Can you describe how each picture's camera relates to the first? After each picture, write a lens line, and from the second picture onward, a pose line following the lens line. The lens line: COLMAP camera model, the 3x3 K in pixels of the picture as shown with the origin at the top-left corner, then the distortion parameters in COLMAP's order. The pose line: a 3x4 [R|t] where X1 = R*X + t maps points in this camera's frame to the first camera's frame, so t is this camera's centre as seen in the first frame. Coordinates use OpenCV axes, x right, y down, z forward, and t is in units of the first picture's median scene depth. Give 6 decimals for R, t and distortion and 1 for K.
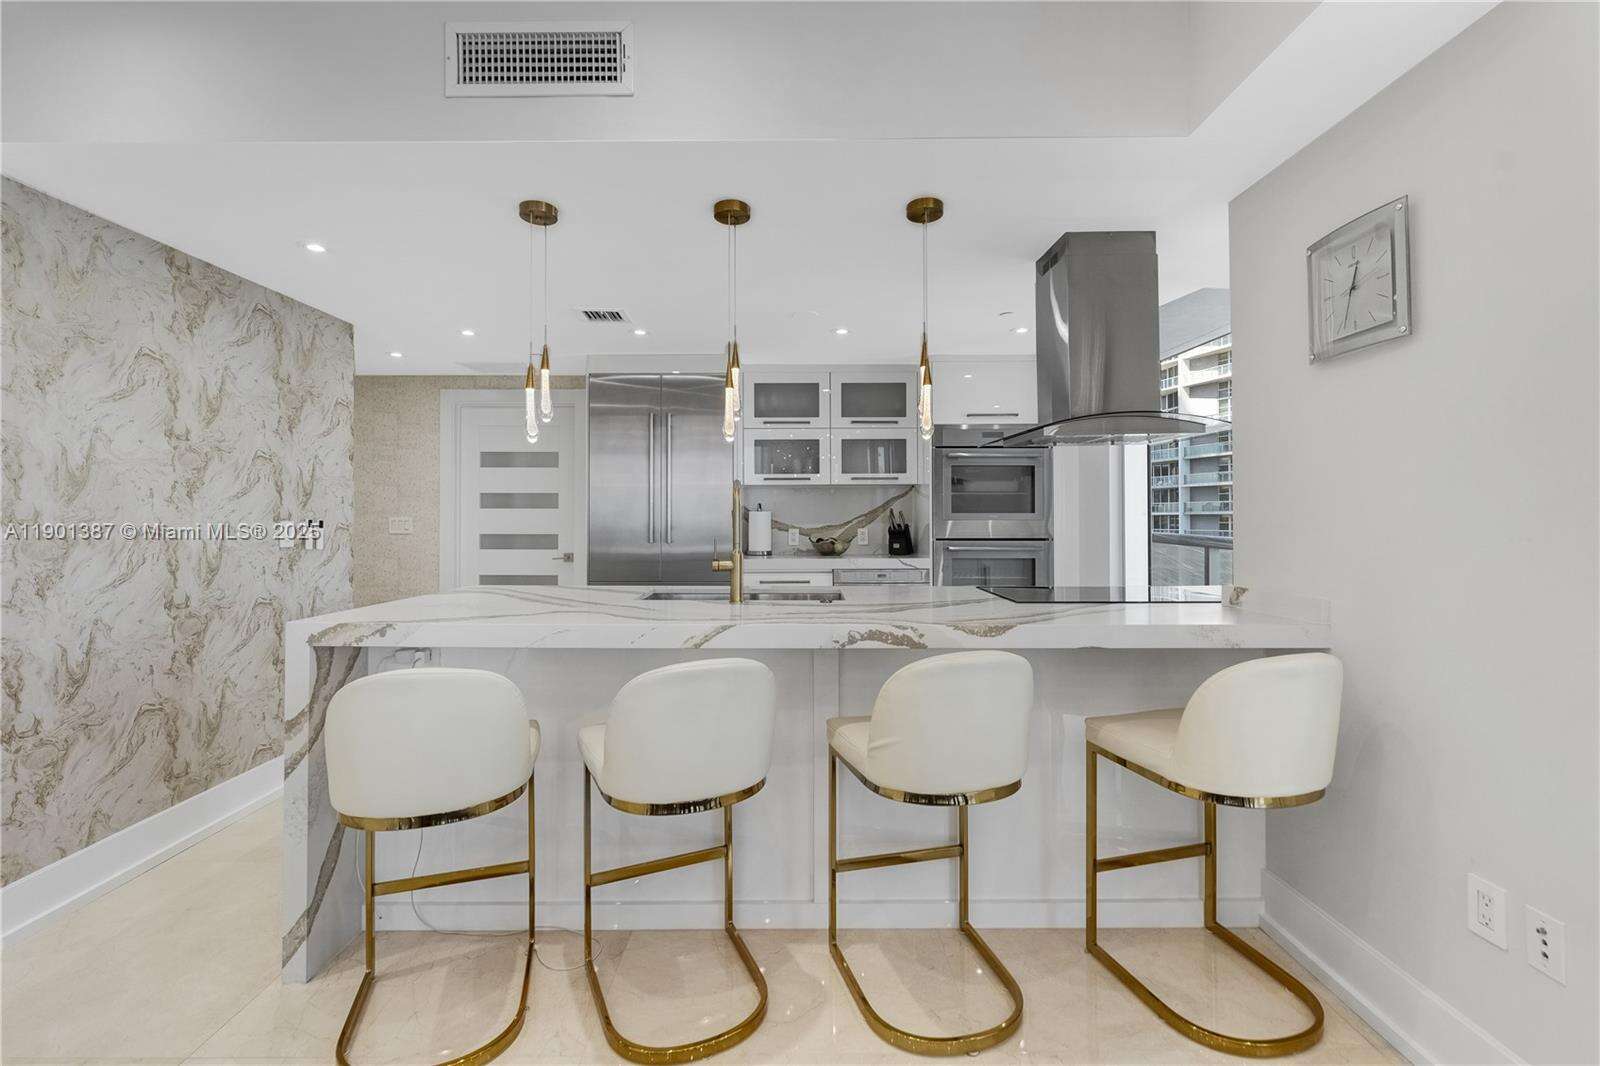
lens RADIAL K [[677.2, 0, 815.2], [0, 677.2, 510.5], [0, 0, 1]] dist [0.001296, -0.000173]
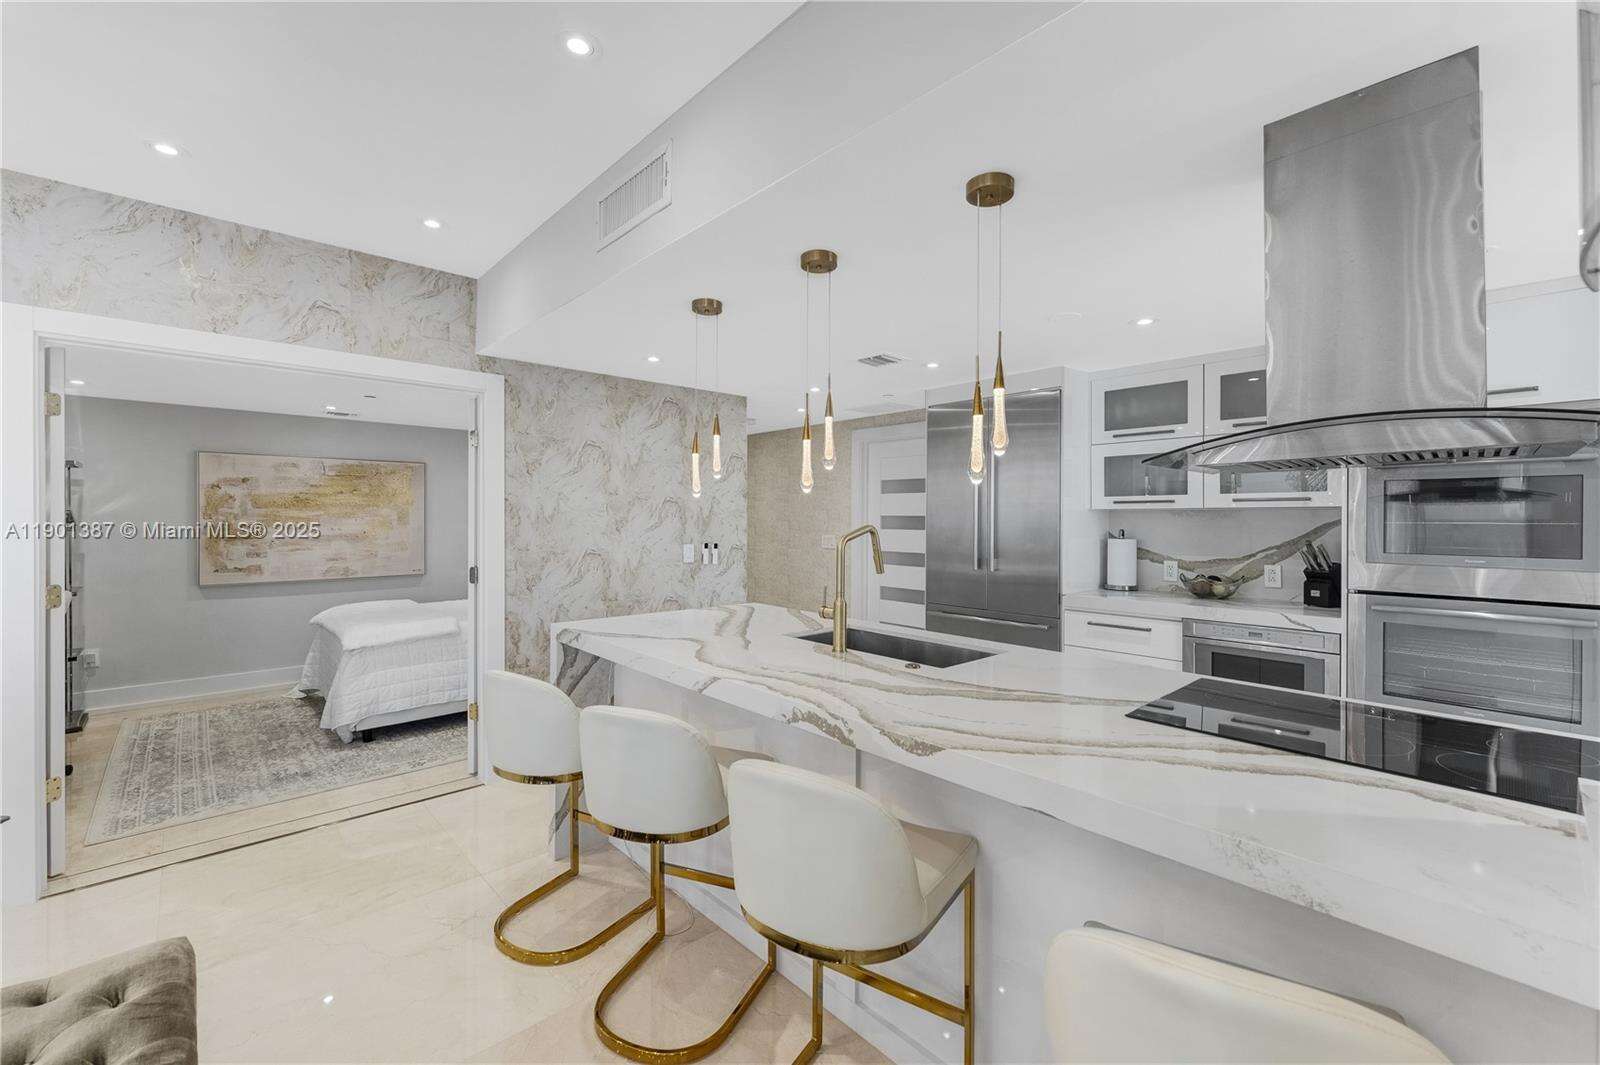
lens RADIAL K [[658.0, 0, 811.6], [0, 658.0, 516.3], [0, 0, 1]] dist [-0.000028, -0.000185]
pose [[0.685018, 0.003638, -0.728517, 0.285076], [-0.000783, 0.999991, 0.004257, -0.034009], [0.728526, -0.002346, 0.685014, 0.160750]]
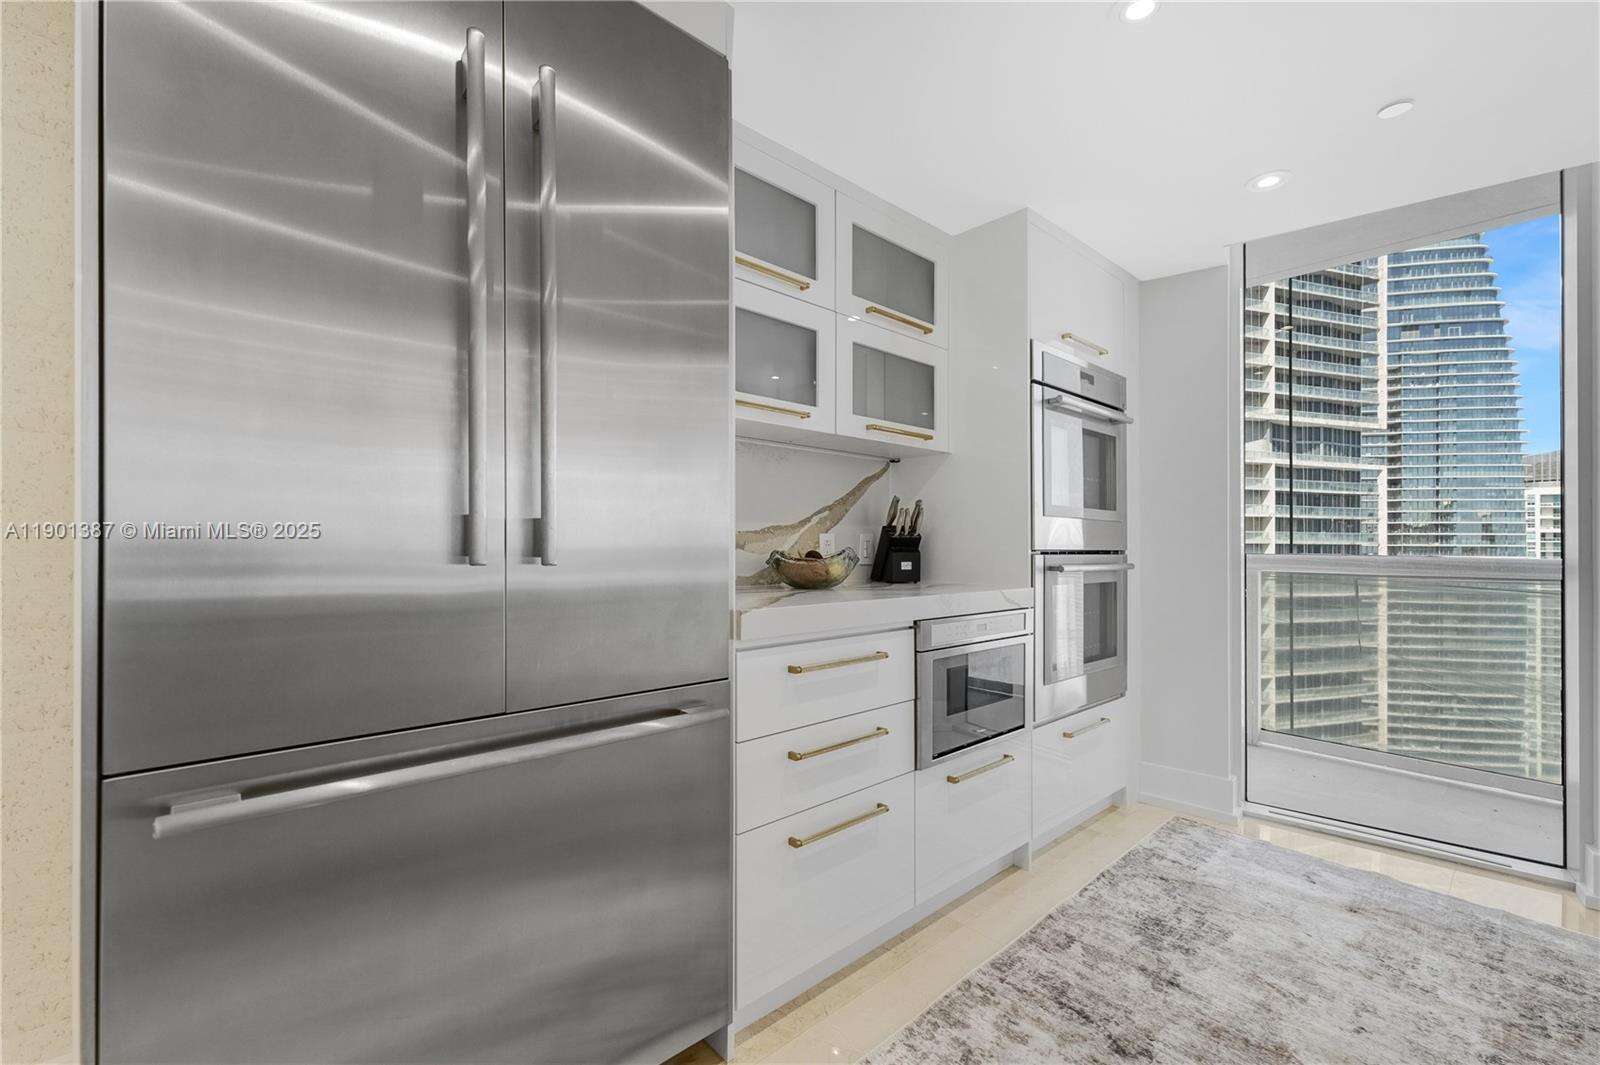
lens RADIAL K [[654.7, 0, 798.0], [0, 654.7, 543.1], [0, 0, 1]] dist [-0.009573, 0.000099]
pose [[0.745115, 0.009348, 0.666871, -0.315584], [-0.012184, 0.999926, -0.000402, 0.039083], [-0.666825, -0.007826, 0.745173, 0.739227]]
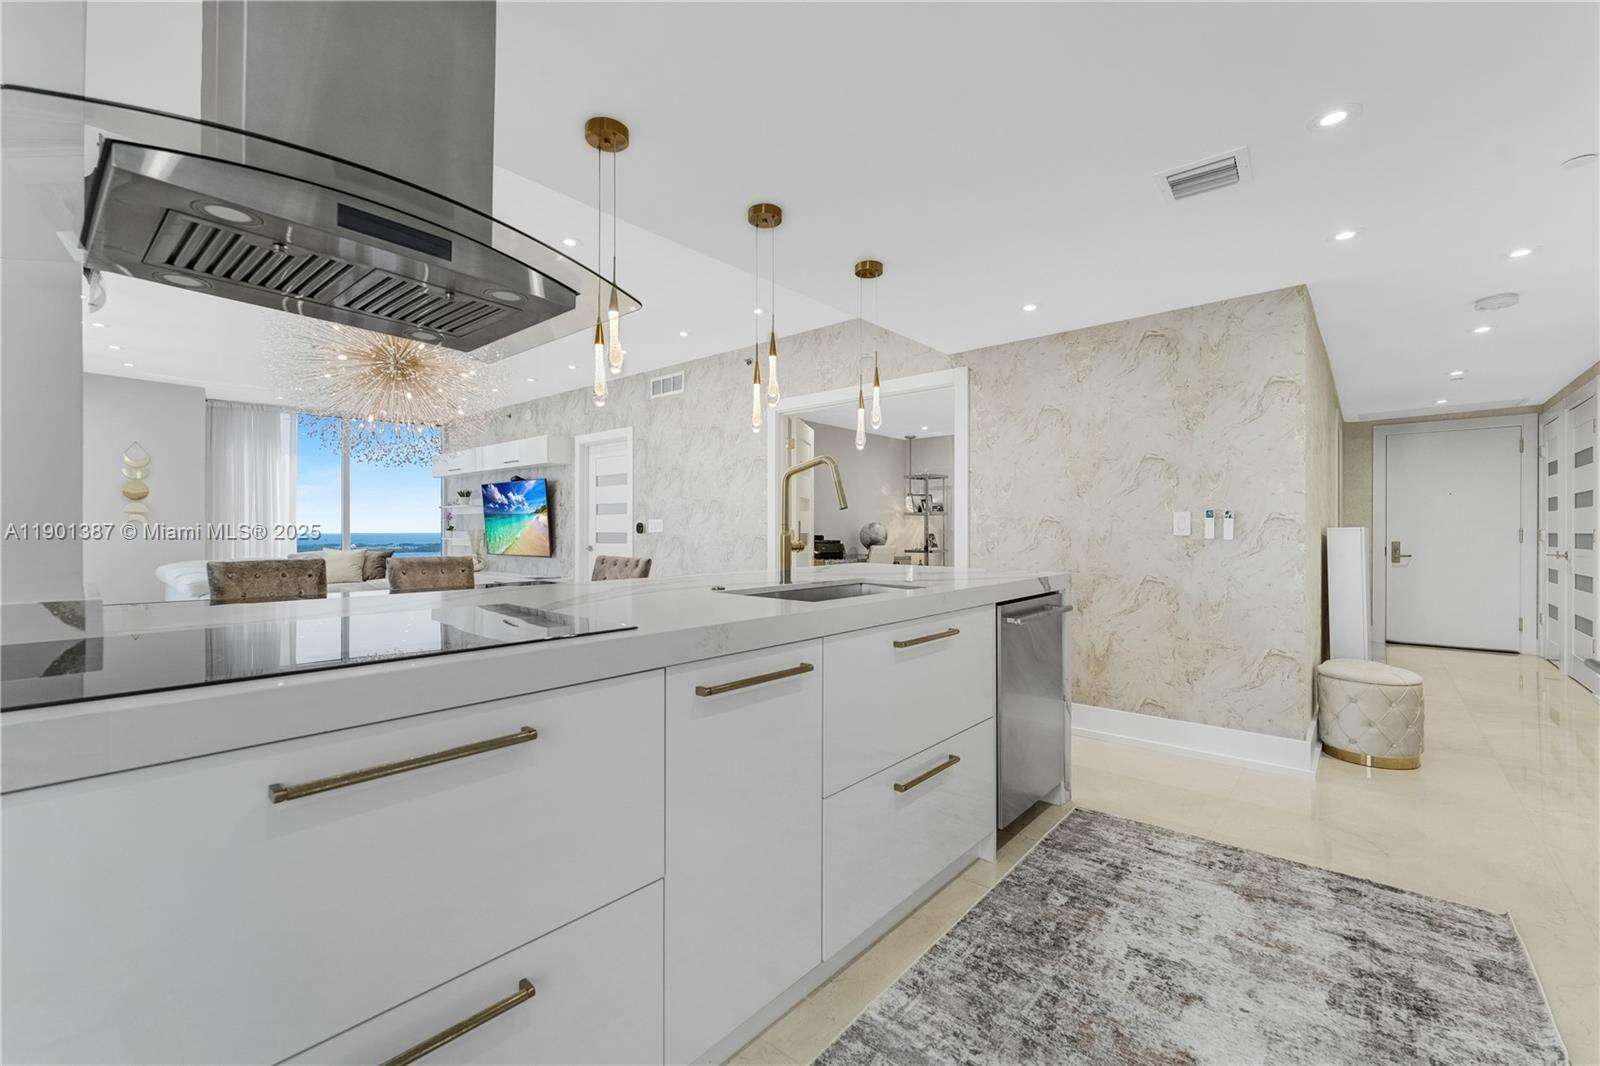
lens RADIAL K [[676.4, 0, 787.2], [0, 676.4, 526.9], [0, 0, 1]] dist [0.007718, 0.000369]
pose [[-0.655778, -0.005309, -0.754935, 0.329168], [0.007215, 0.999886, -0.013299, 0.034053], [0.754919, -0.014168, -0.655665, 0.838572]]
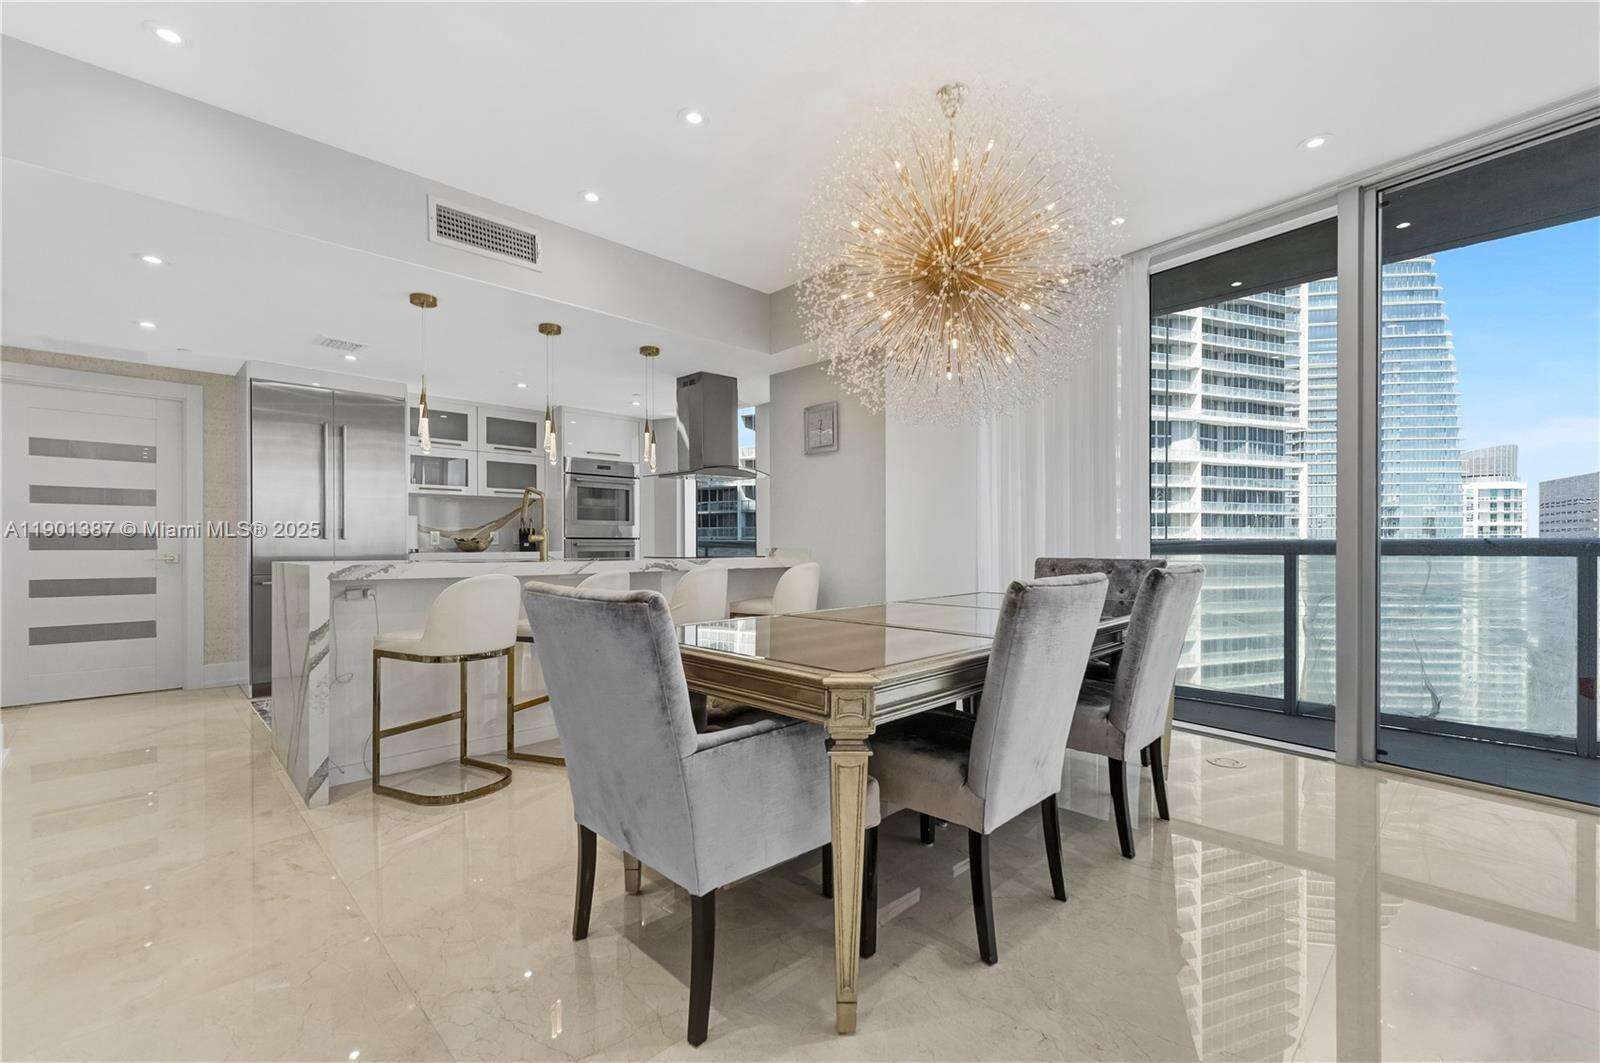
lens RADIAL K [[669.4, 0, 791.3], [0, 669.4, 541.5], [0, 0, 1]] dist [0.000666, -0.000390]
pose [[0.725035, 0.004228, 0.688699, -0.447364], [-0.006661, 0.999977, 0.000874, 0.045873], [-0.688680, -0.005222, 0.725047, -0.339238]]
